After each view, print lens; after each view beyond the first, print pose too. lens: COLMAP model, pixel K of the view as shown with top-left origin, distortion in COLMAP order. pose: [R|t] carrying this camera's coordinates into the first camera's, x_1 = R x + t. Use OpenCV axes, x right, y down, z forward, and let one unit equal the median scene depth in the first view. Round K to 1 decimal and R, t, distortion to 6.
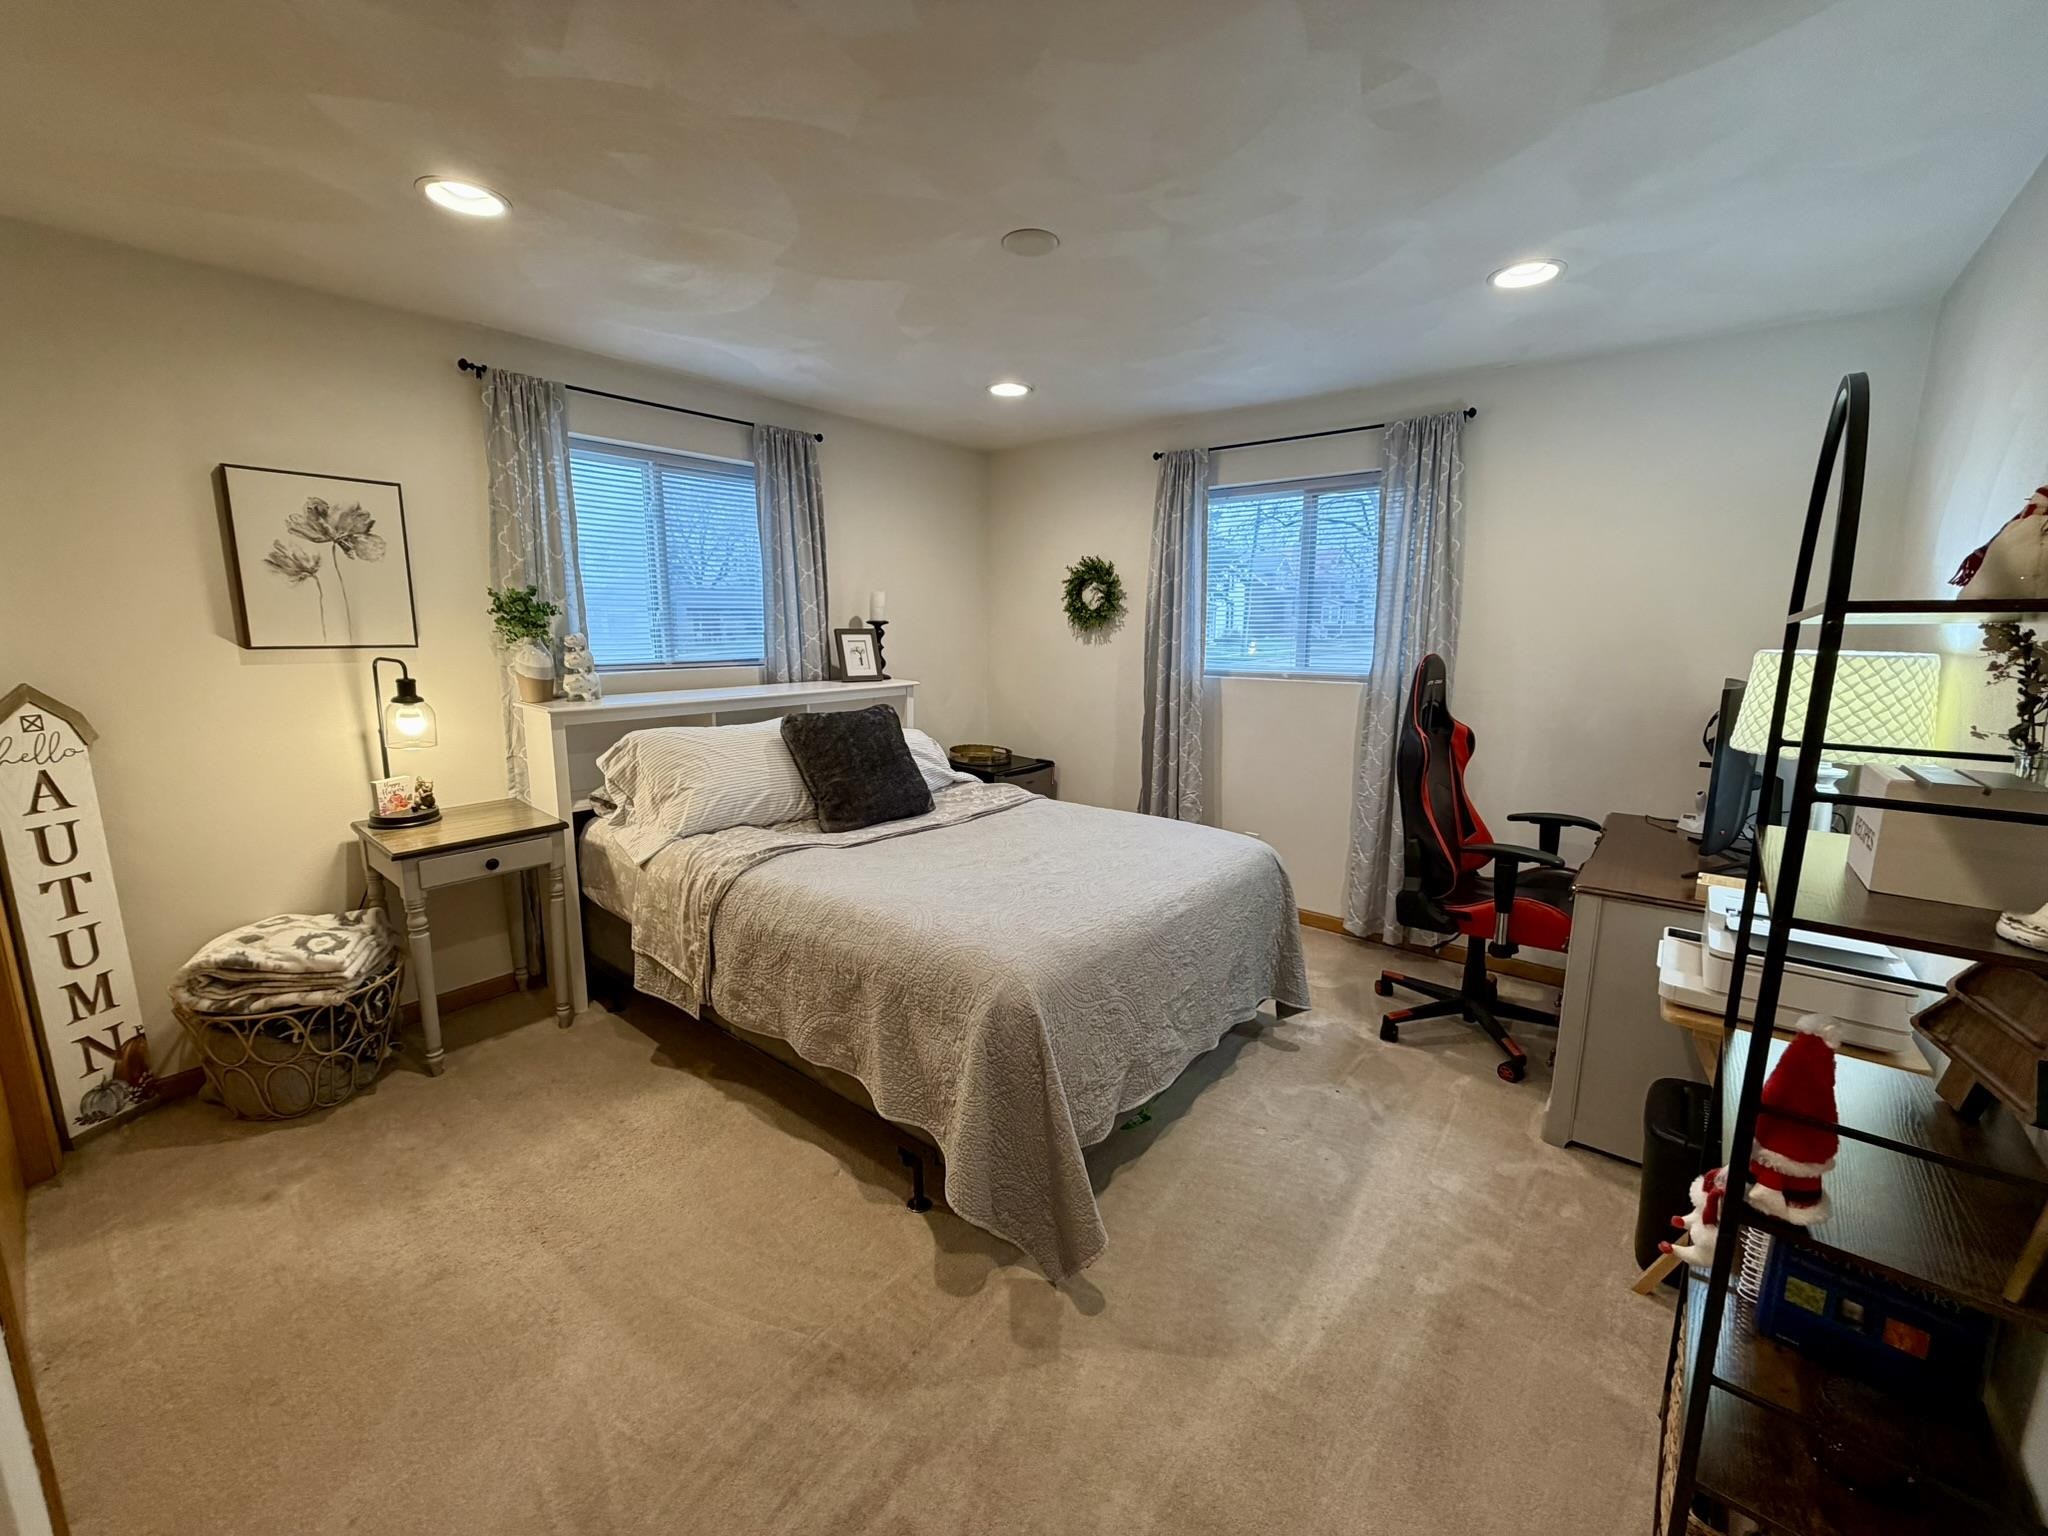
lens RADIAL K [[814.1, 0, 1019.3], [0, 814.1, 765.2], [0, 0, 1]] dist [-0.000806, -0.000491]
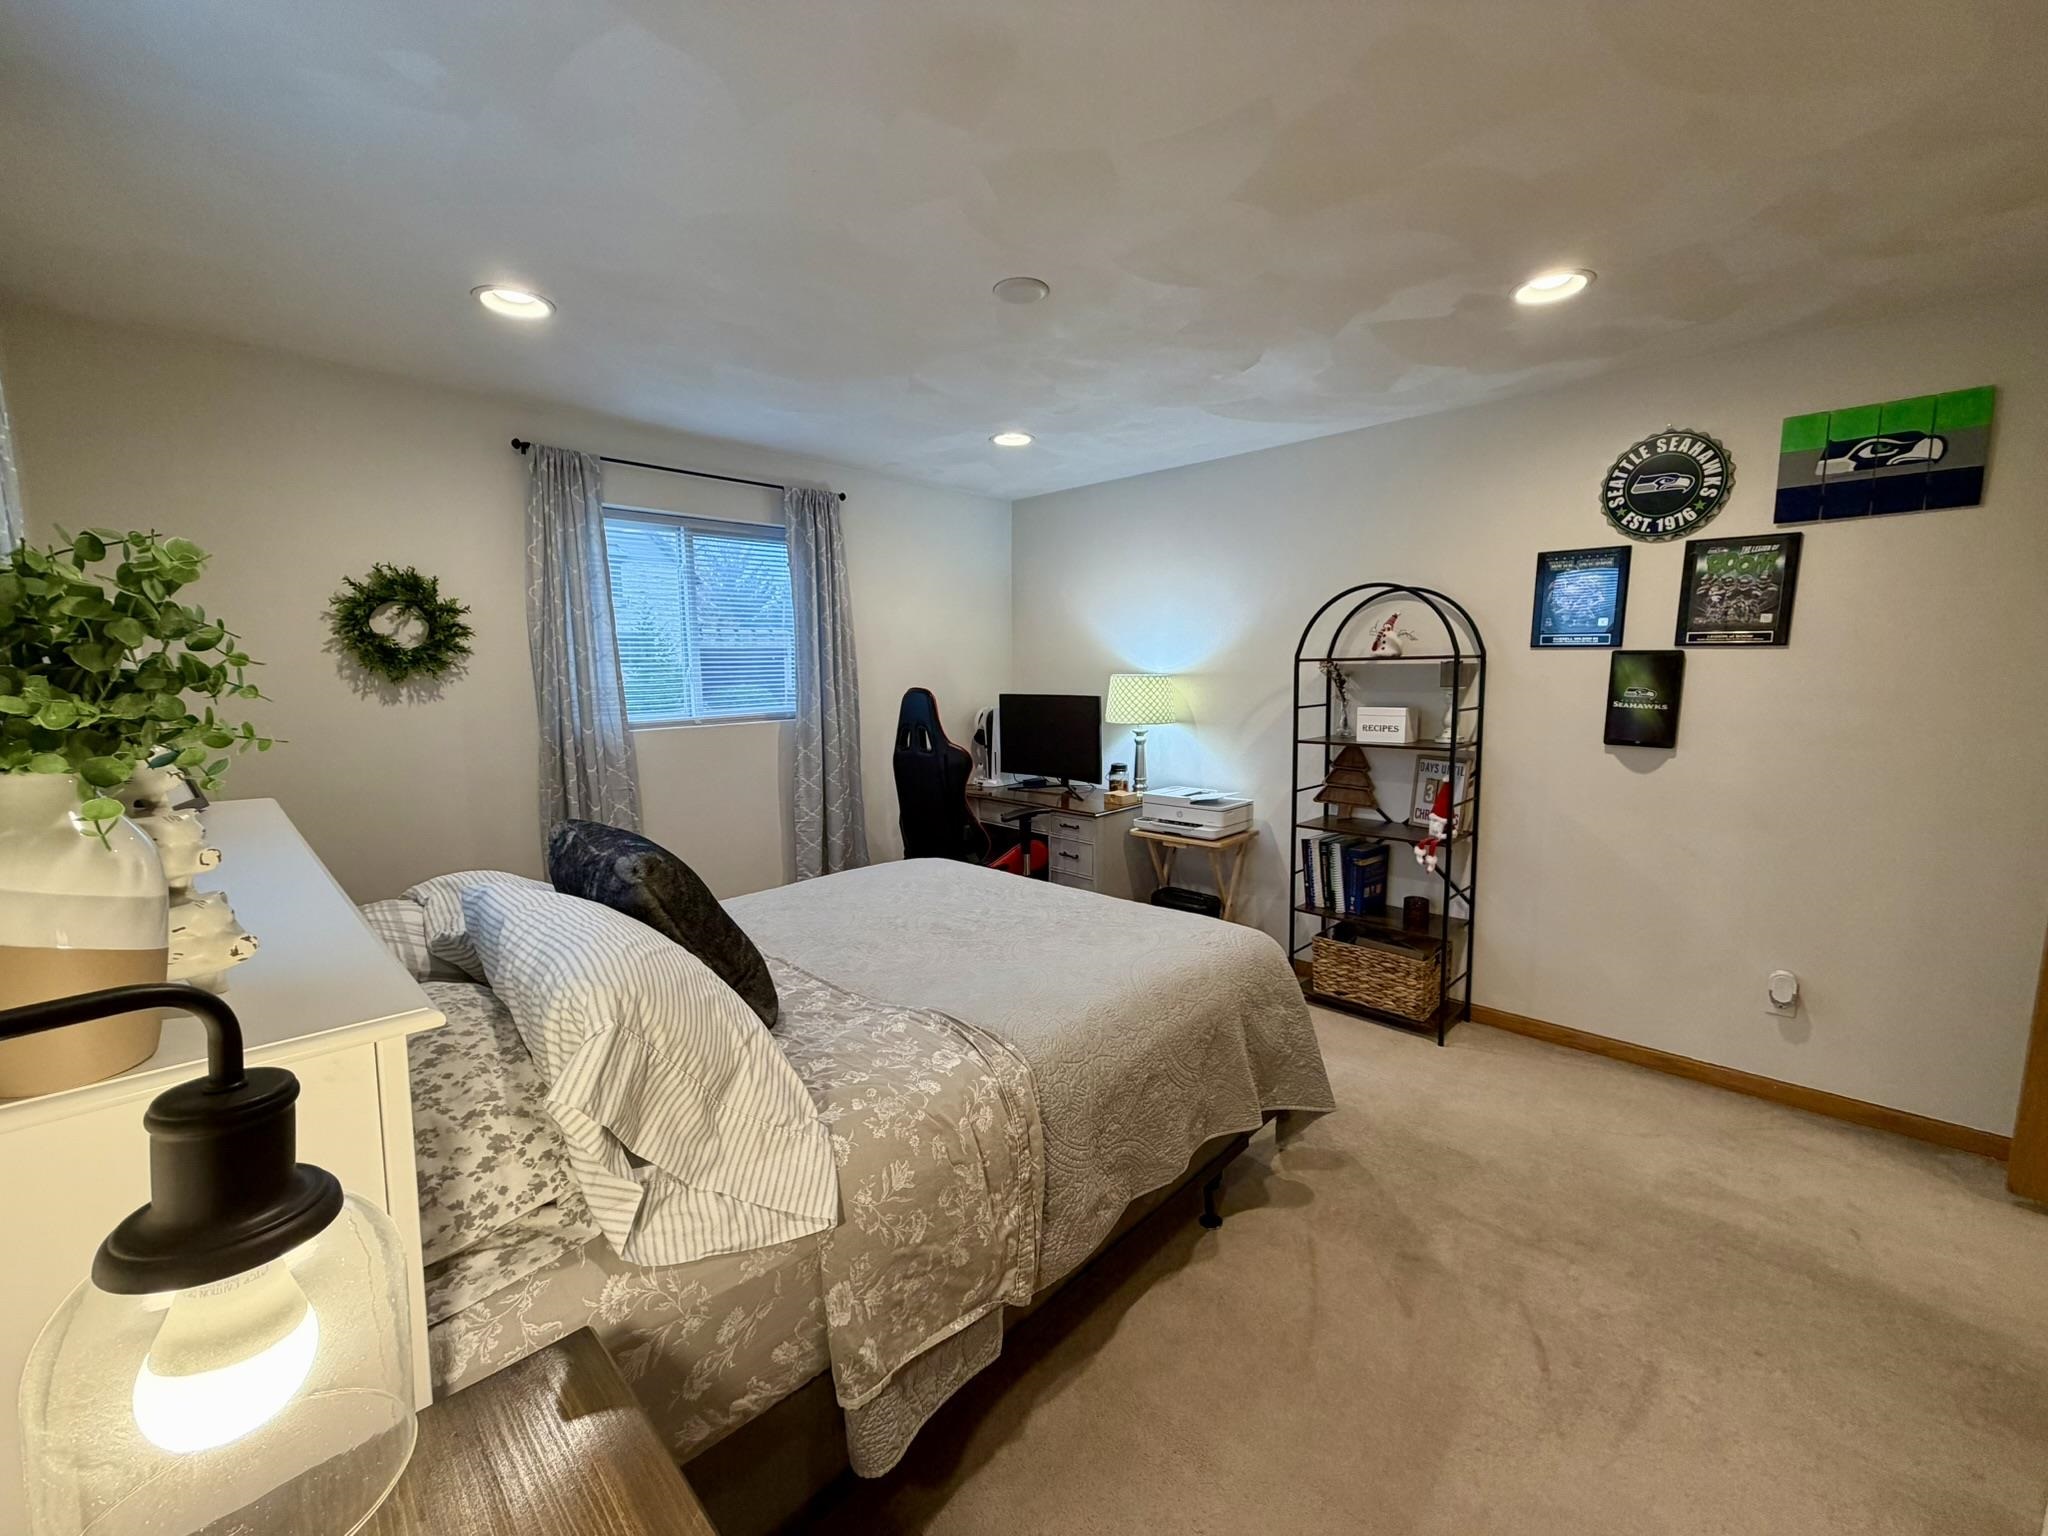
lens RADIAL K [[814.1, 0, 1019.3], [0, 814.1, 765.2], [0, 0, 1]] dist [-0.000806, -0.000491]
pose [[0.087738, -0.133443, 0.987165, -0.572033], [0.177957, 0.977145, 0.116272, -0.102982], [-0.980119, 0.165471, 0.109480, 0.537823]]
